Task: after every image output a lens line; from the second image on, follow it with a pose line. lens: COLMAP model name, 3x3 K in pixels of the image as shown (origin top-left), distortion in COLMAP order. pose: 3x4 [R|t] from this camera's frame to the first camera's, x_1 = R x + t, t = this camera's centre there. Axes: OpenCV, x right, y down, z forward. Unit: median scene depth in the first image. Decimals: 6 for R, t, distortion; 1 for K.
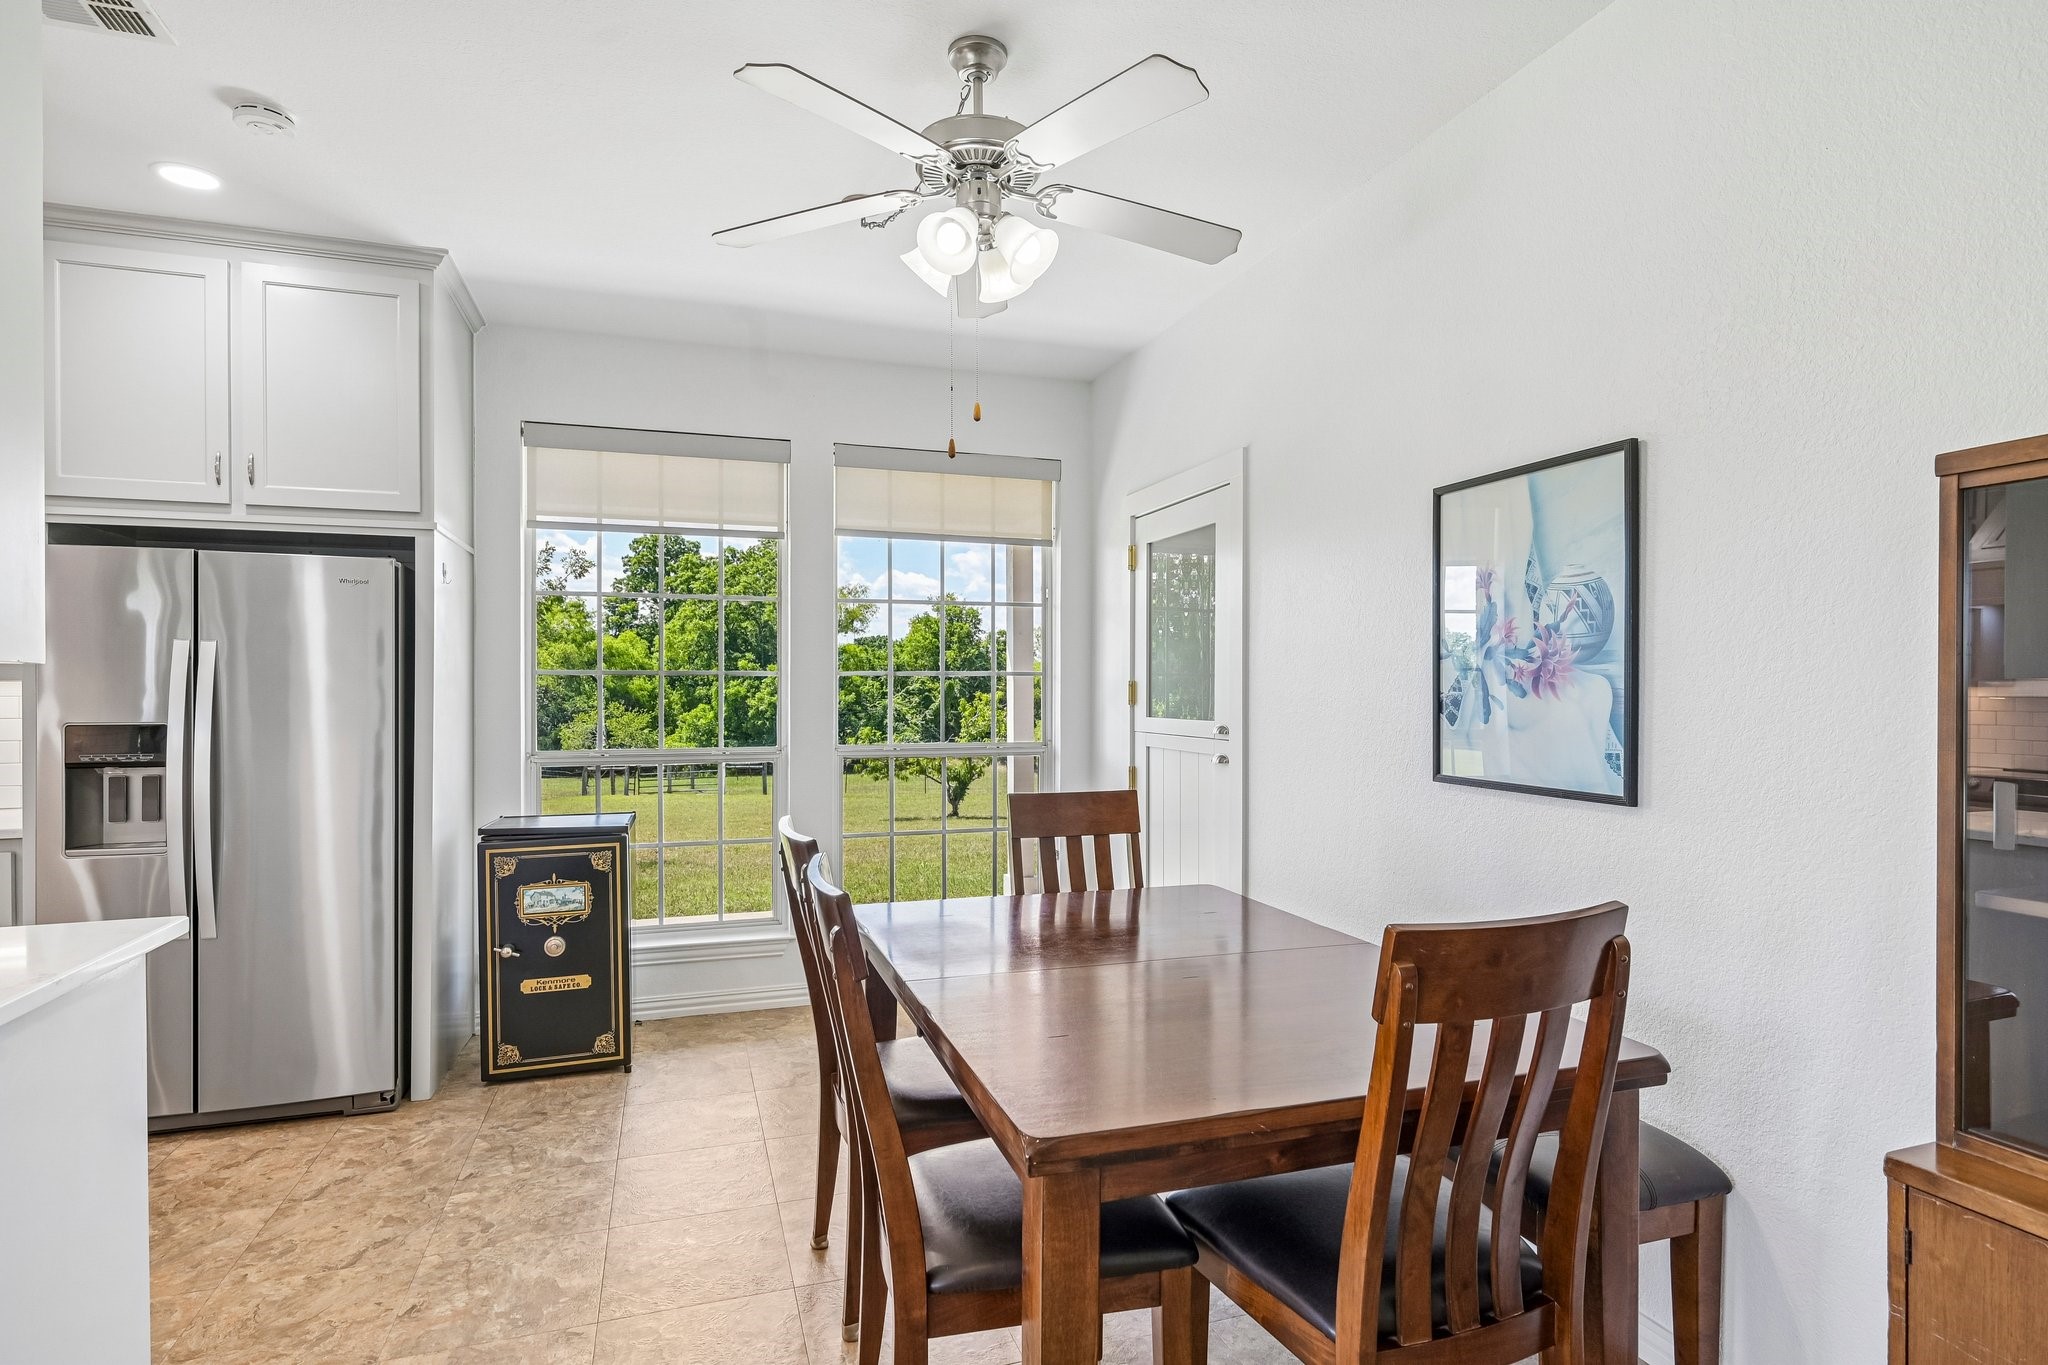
lens RADIAL K [[1050.4, 0, 1012.9], [0, 1050.4, 692.4], [0, 0, 1]] dist [-0.000467, 0.000689]
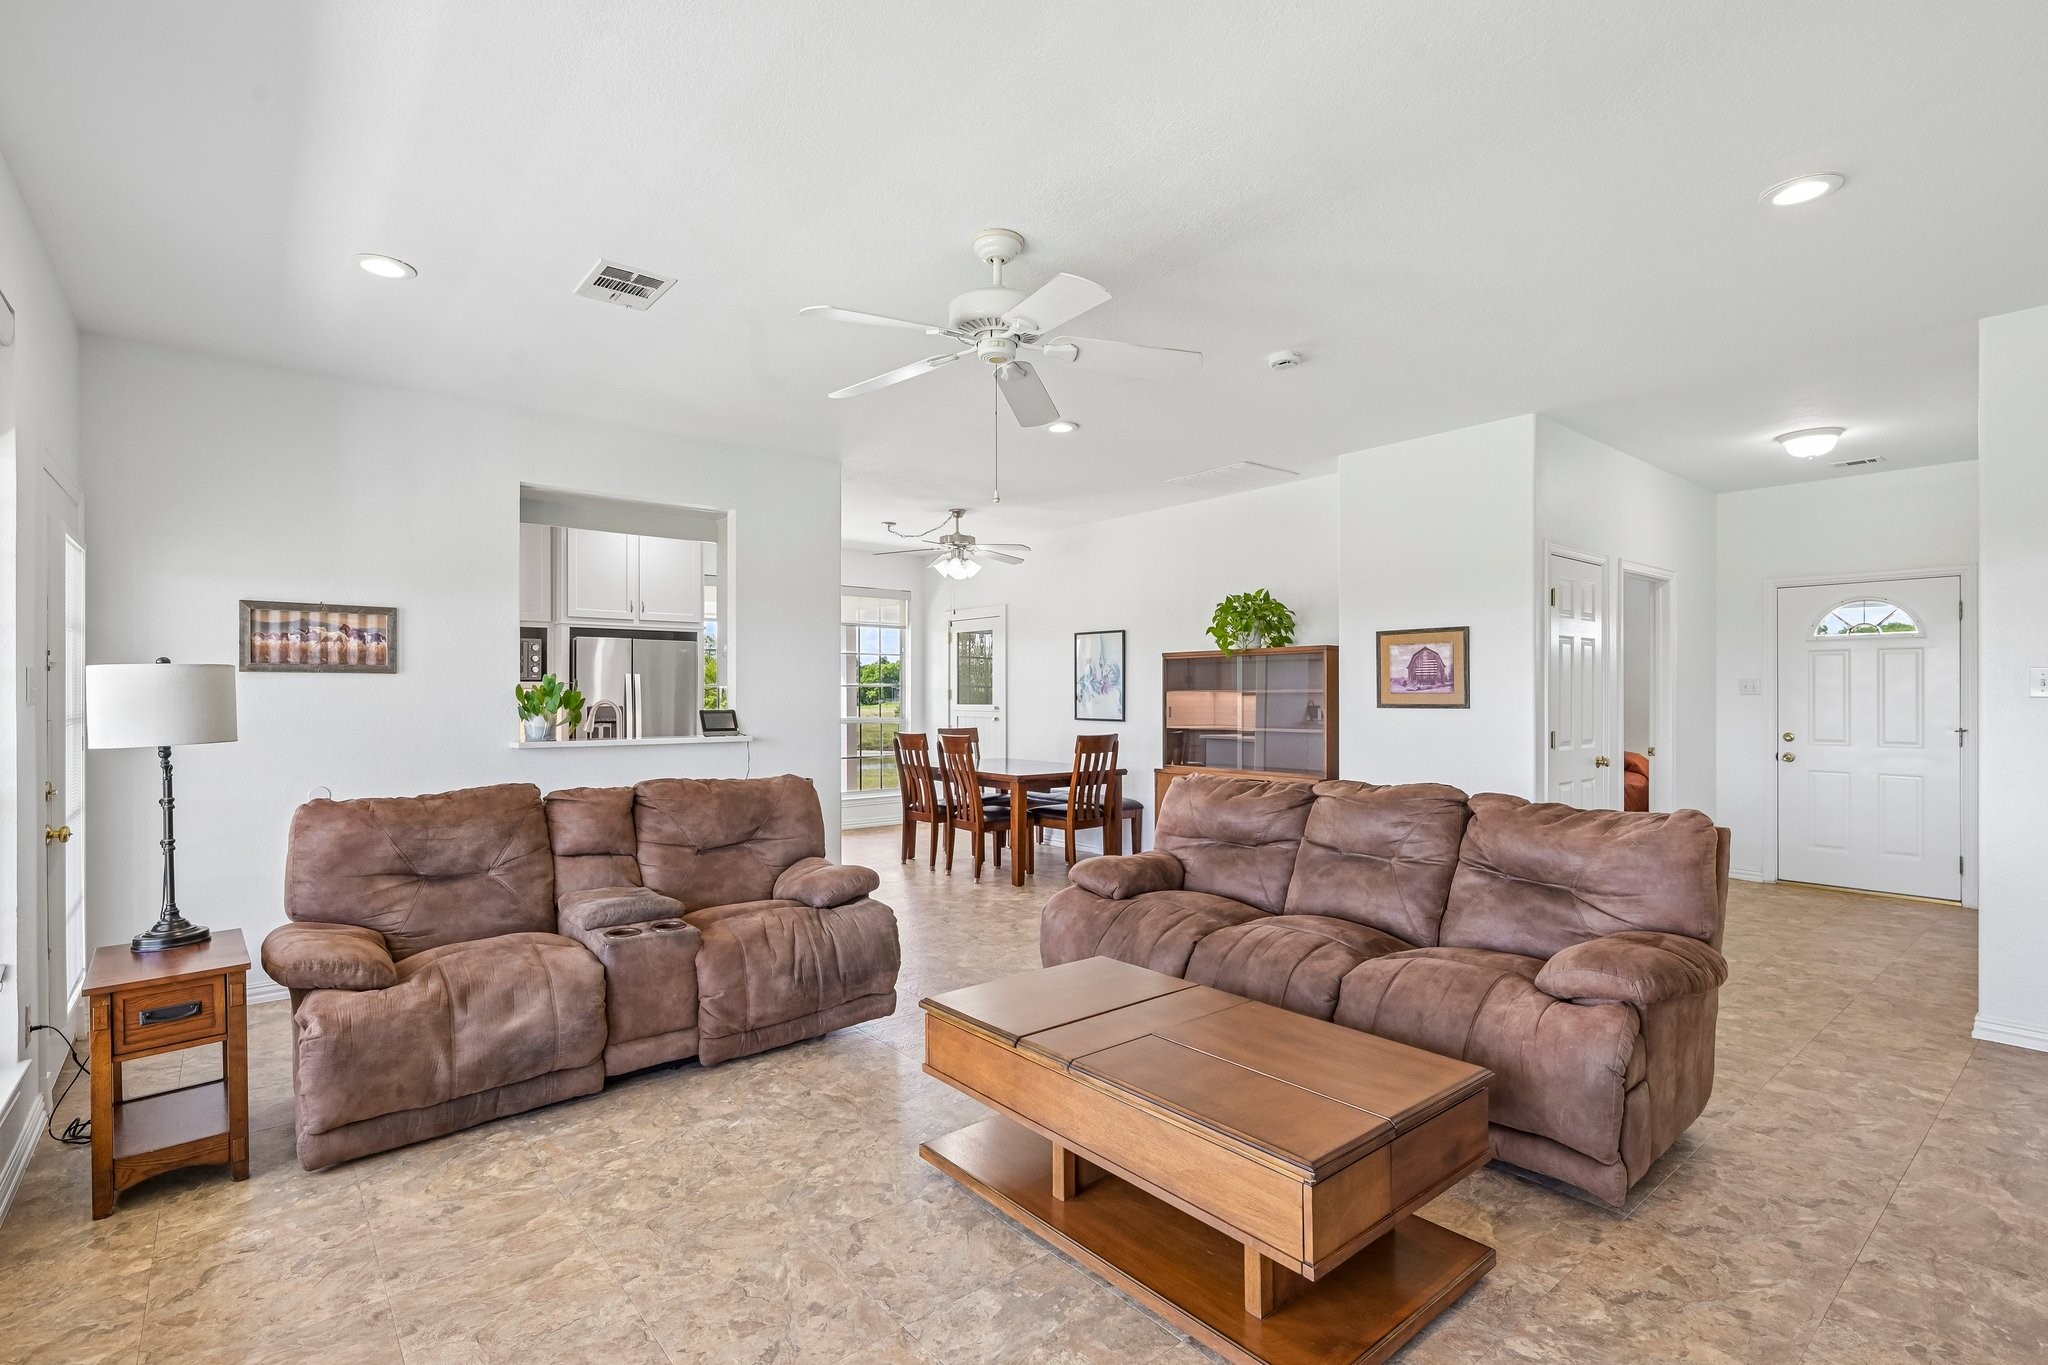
lens RADIAL K [[968.2, 0, 1020.5], [0, 968.2, 691.6], [0, 0, 1]] dist [0.003232, 0.000581]
pose [[0.929571, -0.000866, 0.368642, -0.966153], [0.003863, 0.999965, -0.007394, 0.017671], [-0.368623, 0.008297, 0.929542, -1.943304]]
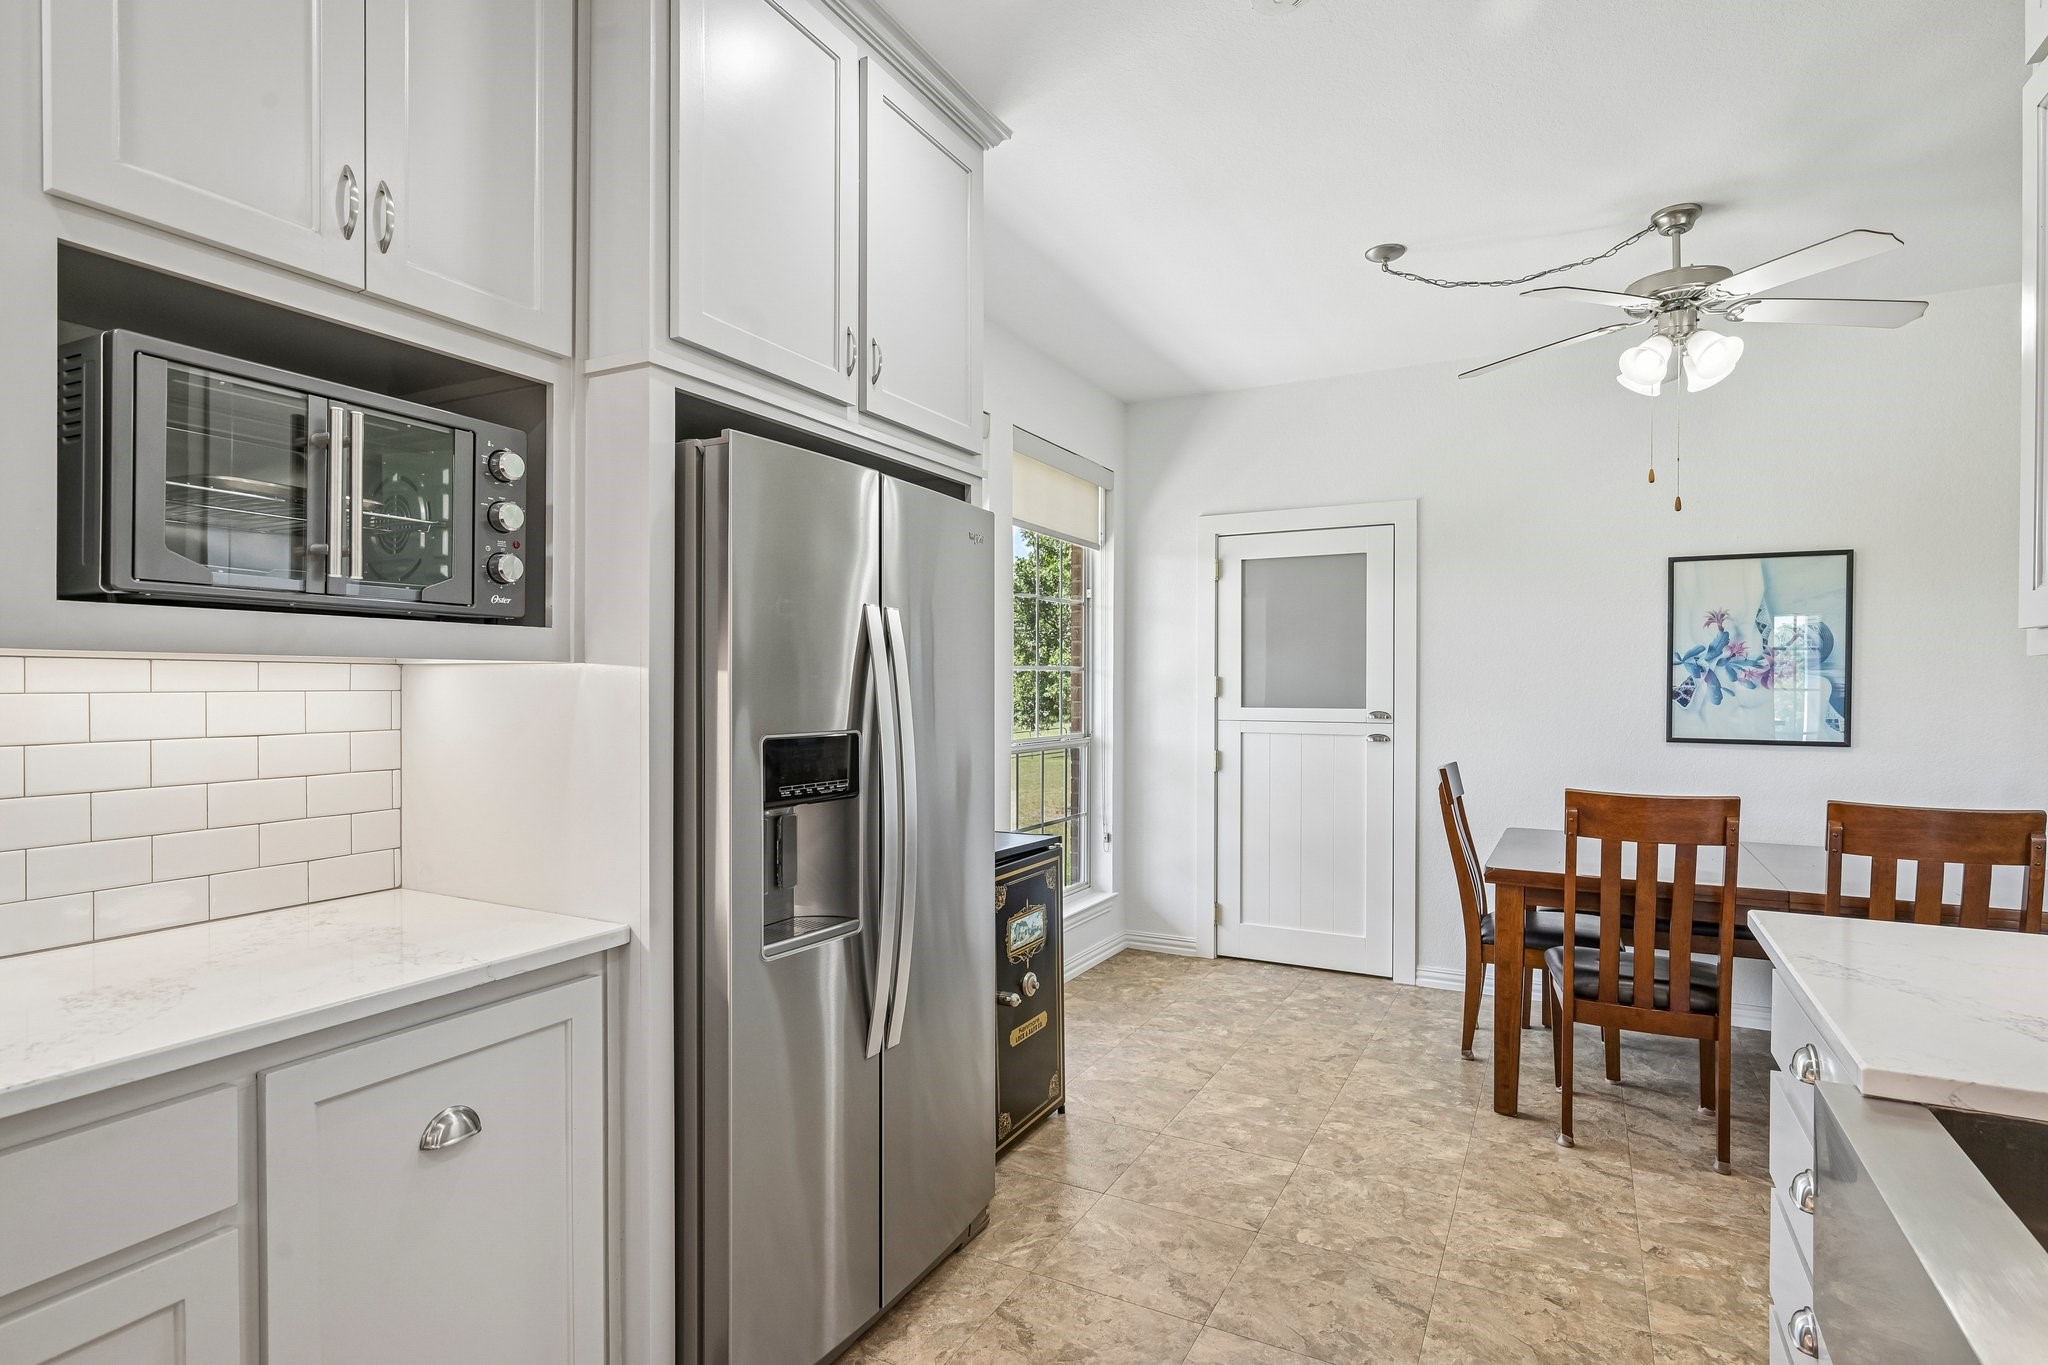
lens RADIAL K [[1032.0, 0, 1019.6], [0, 1032.0, 688.3], [0, 0, 1]] dist [0.002281, 0.000222]
pose [[0.726310, -0.001140, 0.687366, -1.463041], [-0.000288, 0.999998, 0.001963, 0.000950], [-0.687367, -0.001624, 0.726308, 0.573851]]
